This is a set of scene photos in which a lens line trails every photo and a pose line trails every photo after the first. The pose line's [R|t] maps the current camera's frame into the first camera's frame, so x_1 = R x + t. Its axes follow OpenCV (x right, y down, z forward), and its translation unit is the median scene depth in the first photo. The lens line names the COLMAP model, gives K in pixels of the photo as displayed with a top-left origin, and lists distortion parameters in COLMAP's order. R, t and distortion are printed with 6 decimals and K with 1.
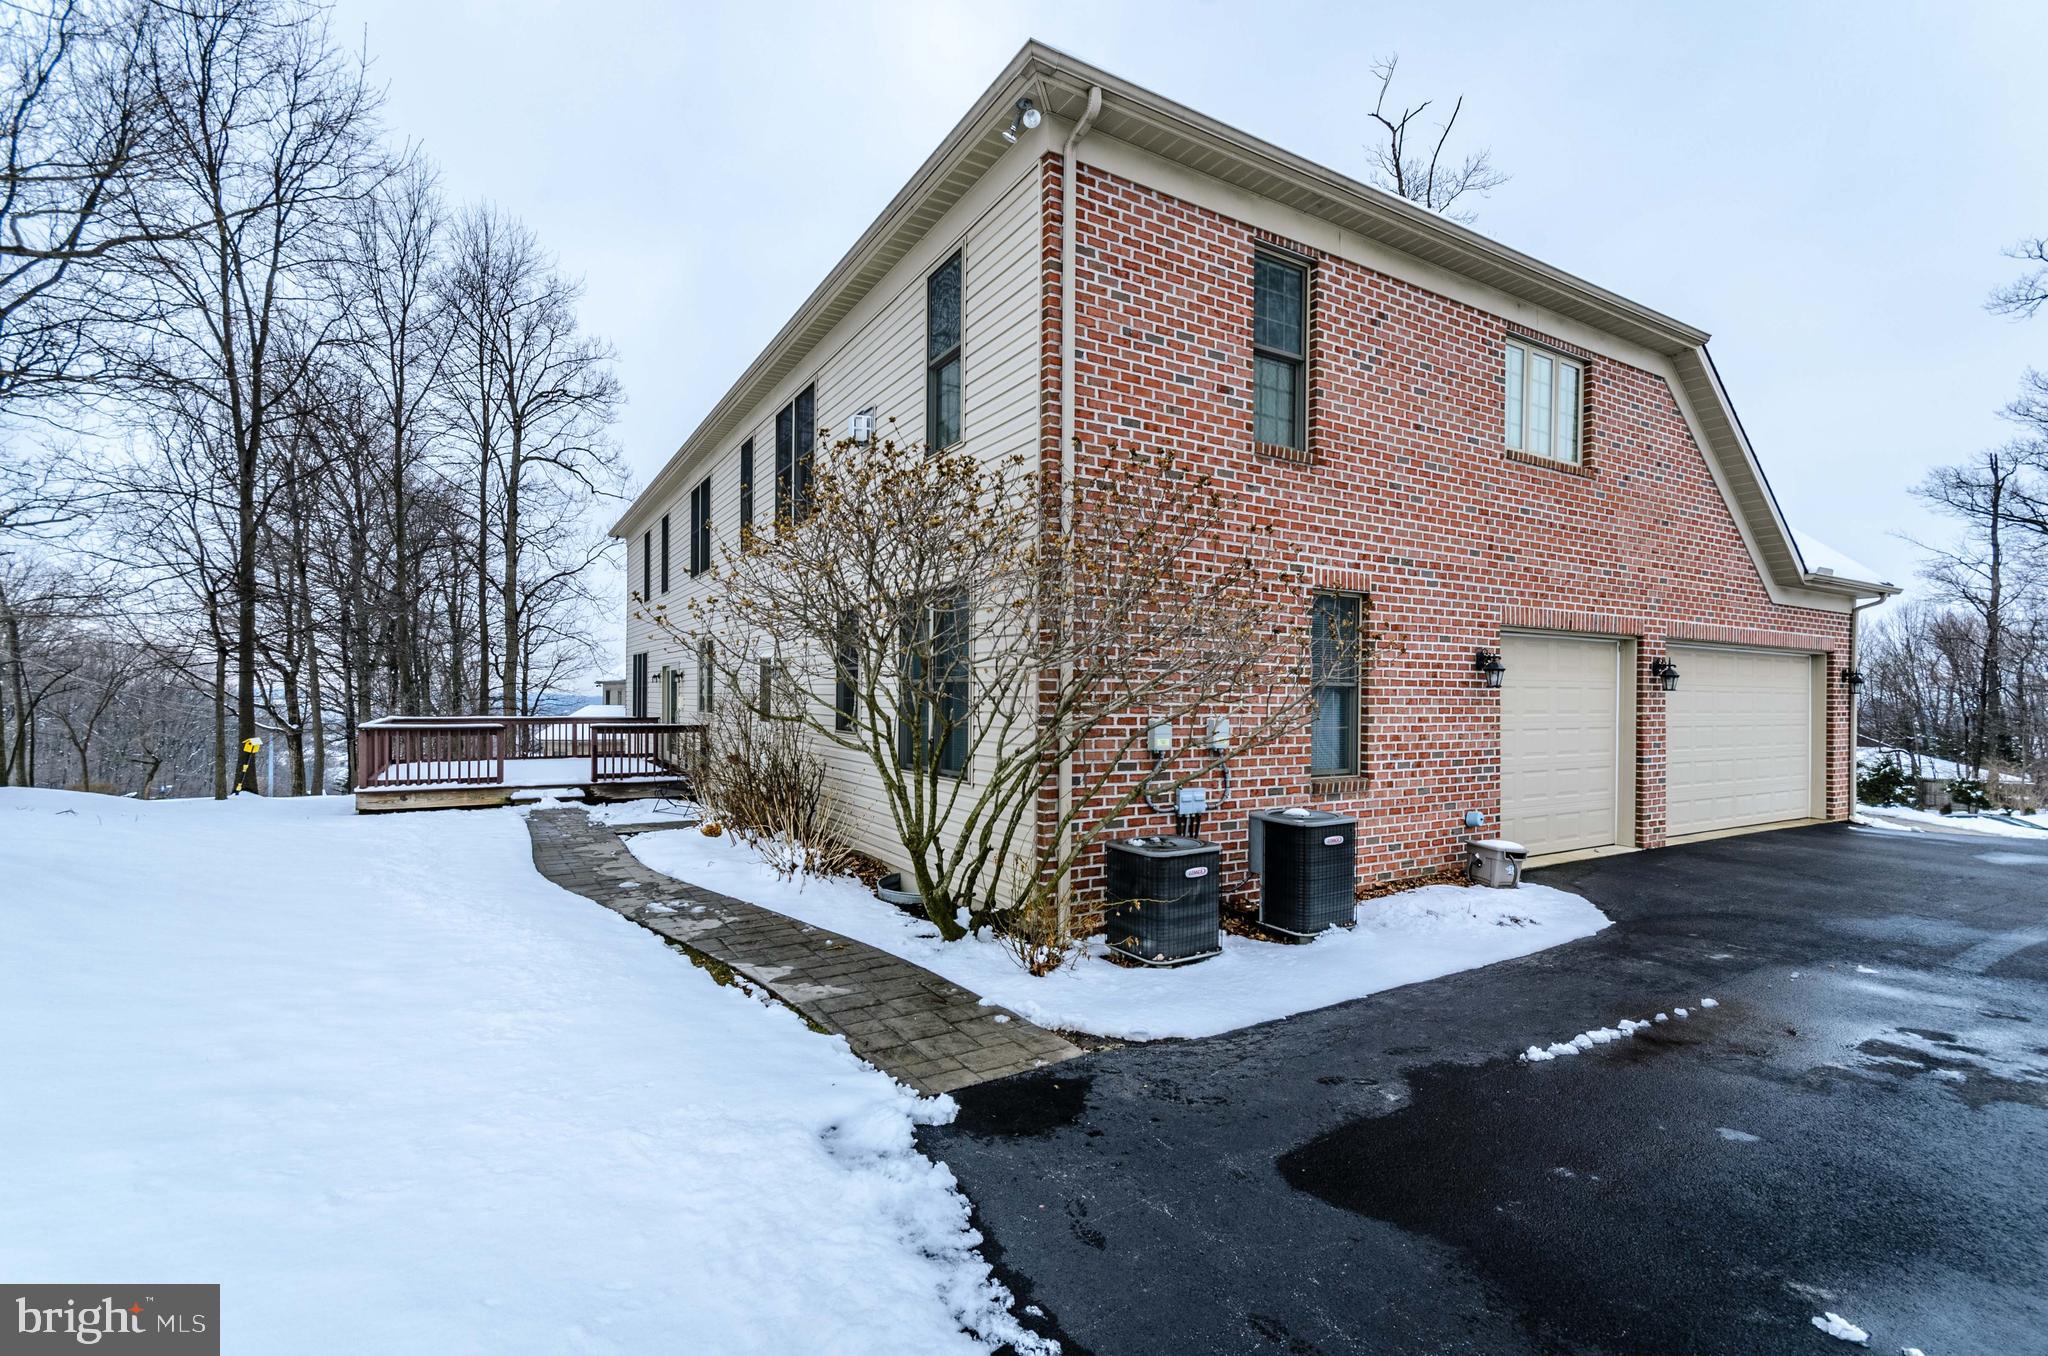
lens RADIAL K [[921.0, 0, 1022.1], [0, 921.0, 692.2], [0, 0, 1]] dist [0.012166, -0.000247]
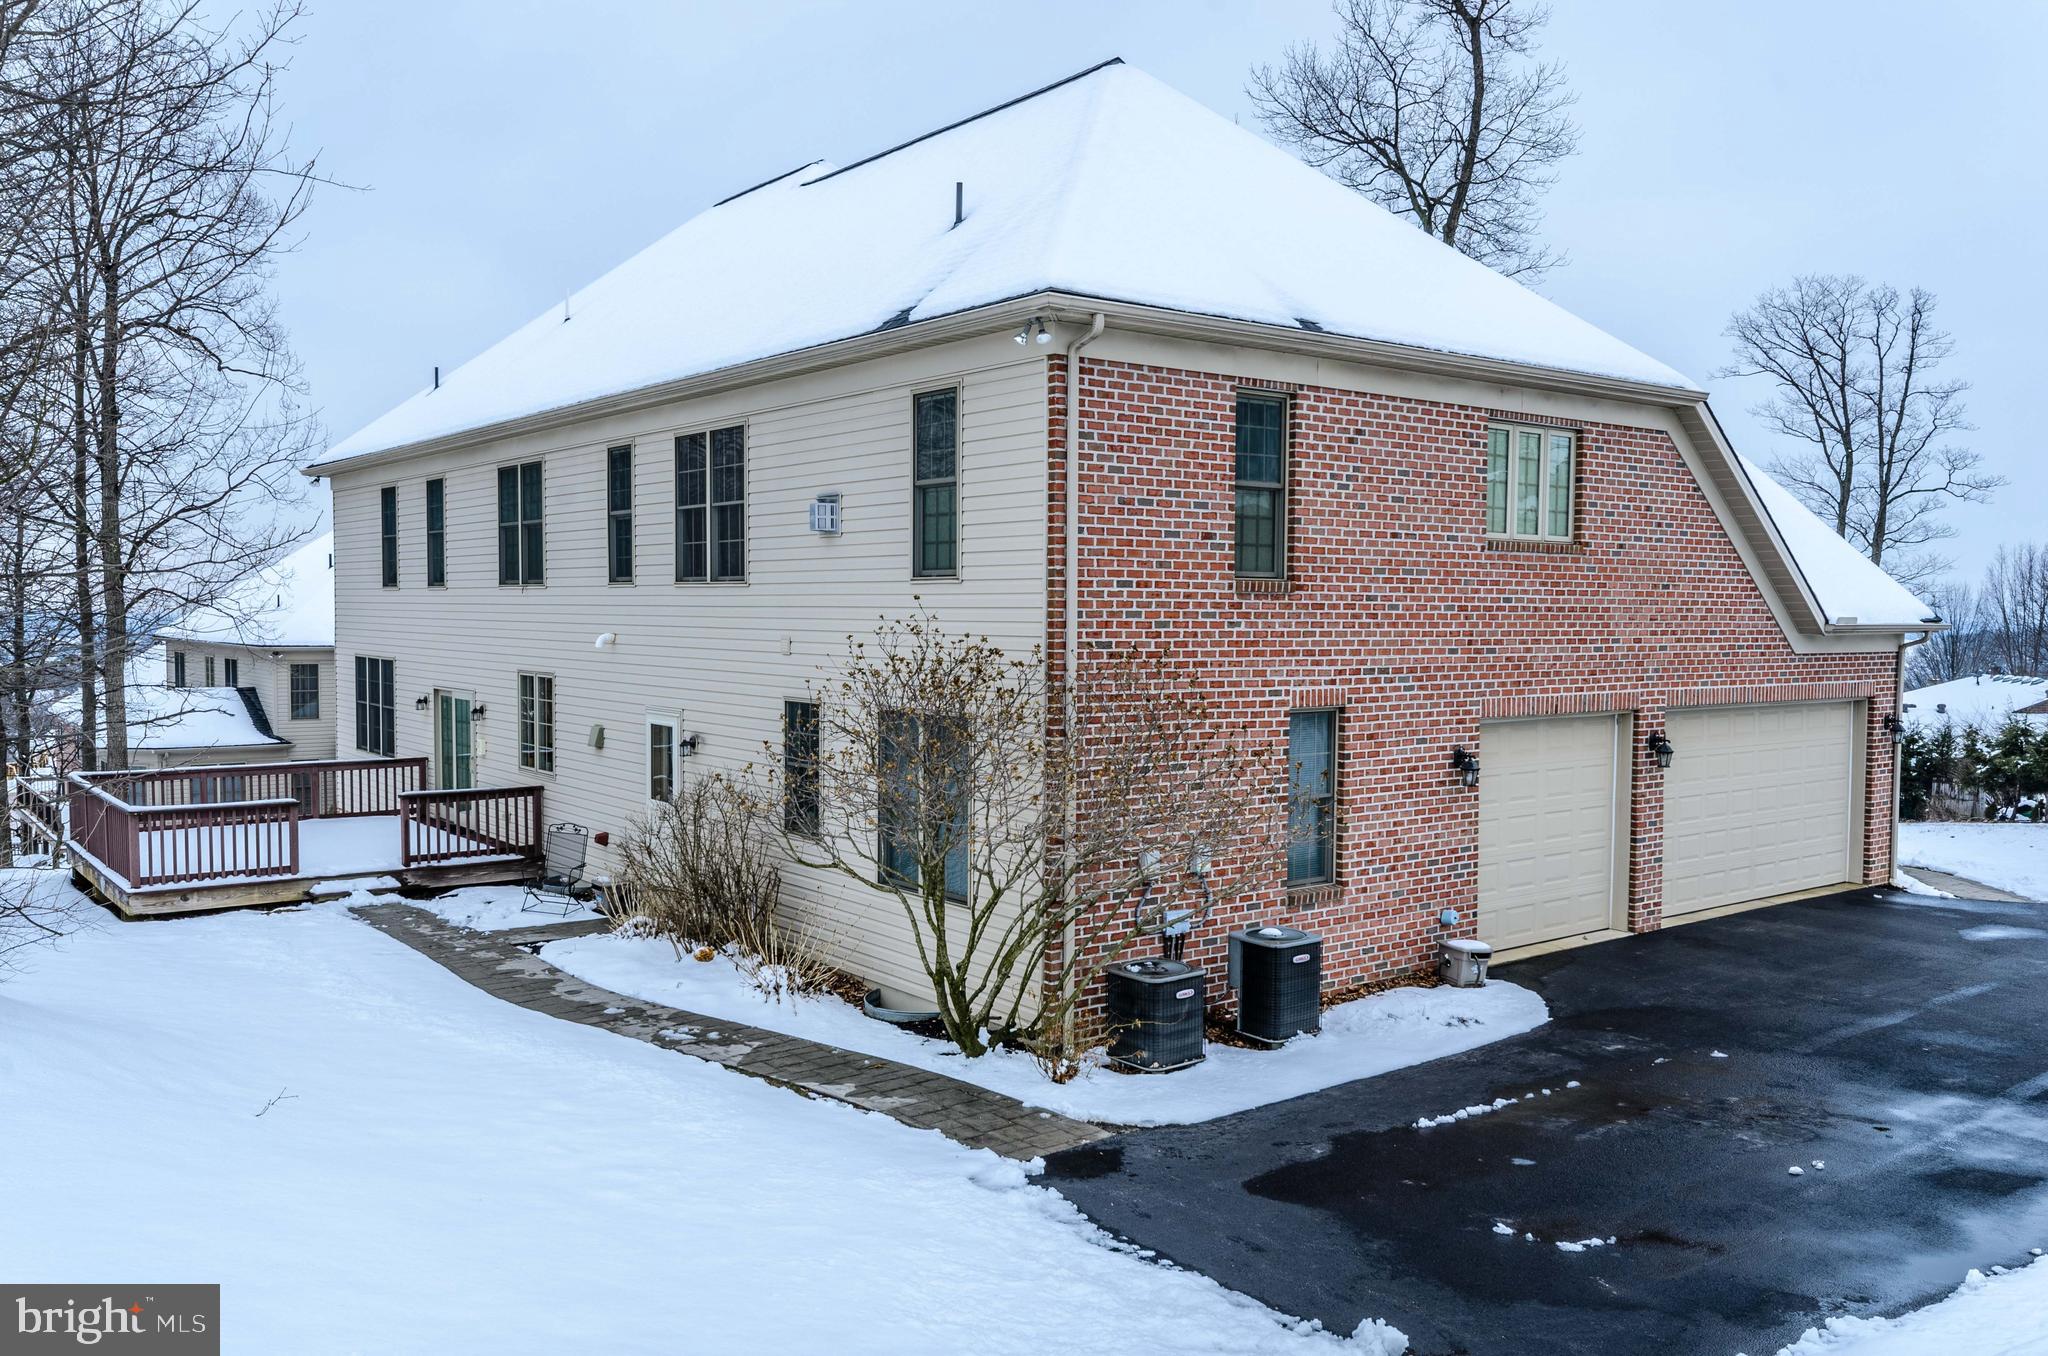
lens RADIAL K [[1676.8, 0, 1024.0], [0, 1676.8, 678.0], [0, 0, 1]] dist [0.006787, 0.002688]
pose [[0.993131, -0.007473, 0.116770, -0.198138], [0.001430, 0.998659, 0.051751, -0.240326], [-0.117000, -0.051228, 0.991810, -0.817062]]
